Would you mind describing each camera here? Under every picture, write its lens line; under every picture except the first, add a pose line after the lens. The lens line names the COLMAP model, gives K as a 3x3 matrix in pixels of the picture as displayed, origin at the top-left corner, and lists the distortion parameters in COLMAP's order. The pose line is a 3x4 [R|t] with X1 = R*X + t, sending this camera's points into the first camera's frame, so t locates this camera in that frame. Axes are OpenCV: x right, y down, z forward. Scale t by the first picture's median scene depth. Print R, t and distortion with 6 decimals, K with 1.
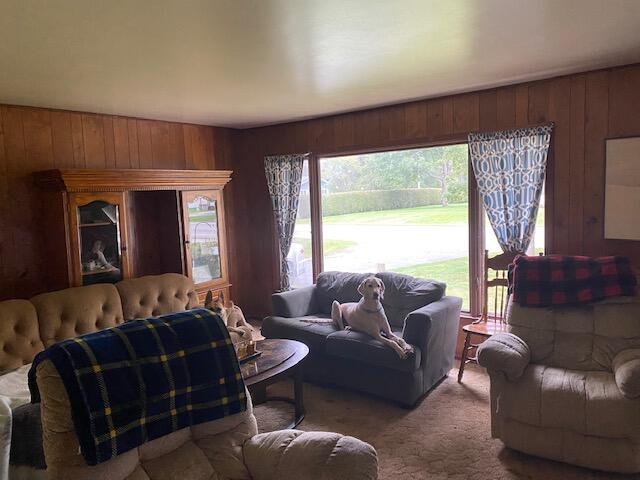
lens RADIAL K [[490.7, 0, 319.4], [0, 490.7, 238.6], [0, 0, 1]] dist [0.024907, -0.038396]
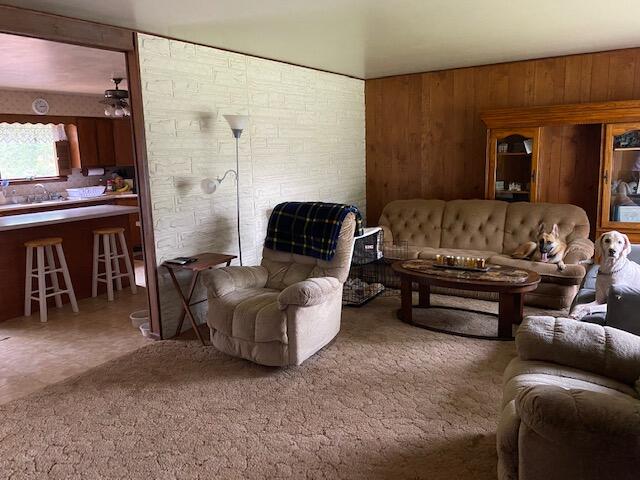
lens RADIAL K [[490.7, 0, 316.9], [0, 490.7, 237.4], [0, 0, 1]] dist [0.024907, -0.038396]
pose [[0.118517, 0.207598, -0.971008, 0.717842], [-0.064732, 0.977435, 0.201072, -0.039426], [0.990840, 0.039025, 0.129281, 0.339388]]
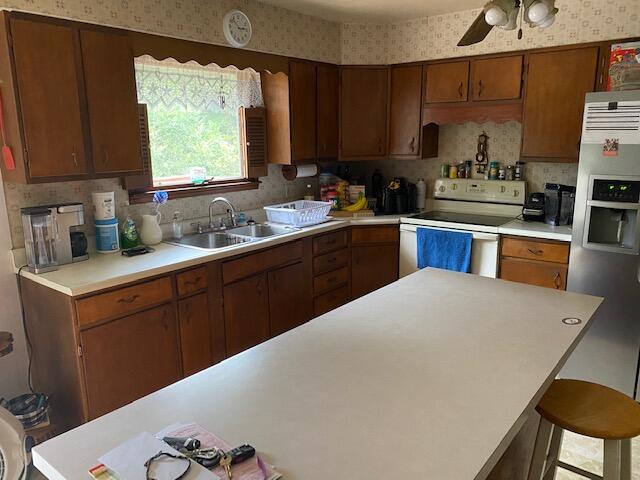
lens RADIAL K [[490.7, 0, 316.5], [0, 490.7, 241.0], [0, 0, 1]] dist [0.024907, -0.038396]
pose [[0.009030, 0.245404, -0.969379, -0.189767], [-0.078818, 0.966577, 0.243960, 0.036664], [0.996848, 0.074202, 0.028071, -0.203802]]
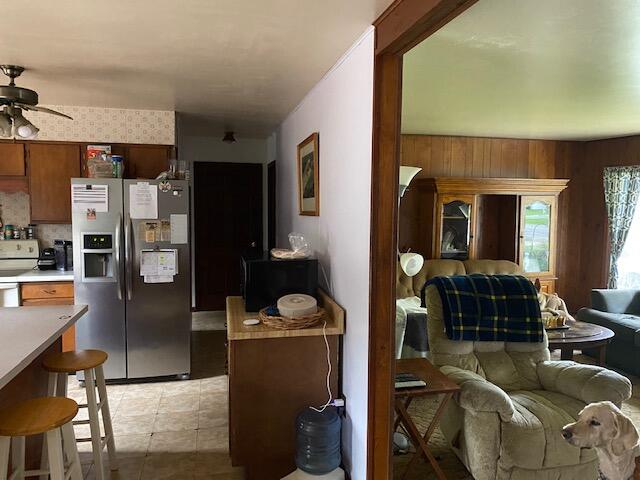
lens RADIAL K [[490.7, 0, 330.4], [0, 490.7, 238.0], [0, 0, 1]] dist [0.024907, -0.038396]
pose [[0.793260, 0.095325, -0.601375, 0.102477], [-0.096643, 0.994860, 0.030217, 0.019367], [0.601164, 0.034148, 0.798395, -0.297726]]
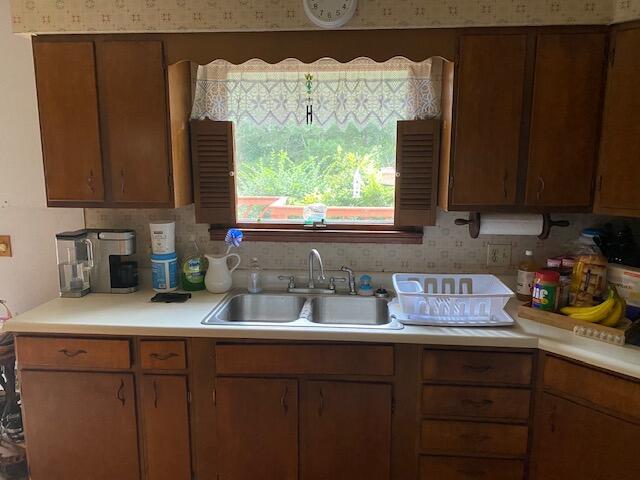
lens RADIAL K [[490.7, 0, 315.6], [0, 490.7, 234.4], [0, 0, 1]] dist [0.024907, -0.038396]
pose [[-0.823242, 0.124993, -0.553759, -0.641002], [-0.023189, 0.967242, 0.252797, 0.020005], [0.567216, 0.220954, -0.793376, 0.074384]]
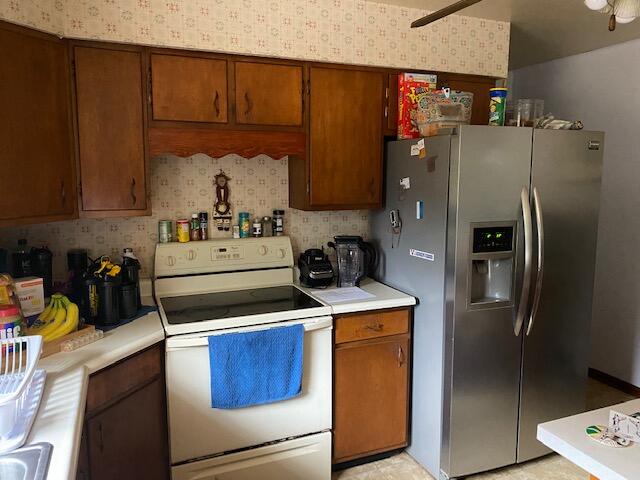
lens RADIAL K [[490.7, 0, 323.6], [0, 490.7, 237.4], [0, 0, 1]] dist [0.024907, -0.038396]
pose [[0.887780, 0.096984, -0.449933, -0.693405], [-0.072989, 0.994843, 0.070423, 0.068740], [0.454443, -0.029680, 0.890281, -0.369865]]
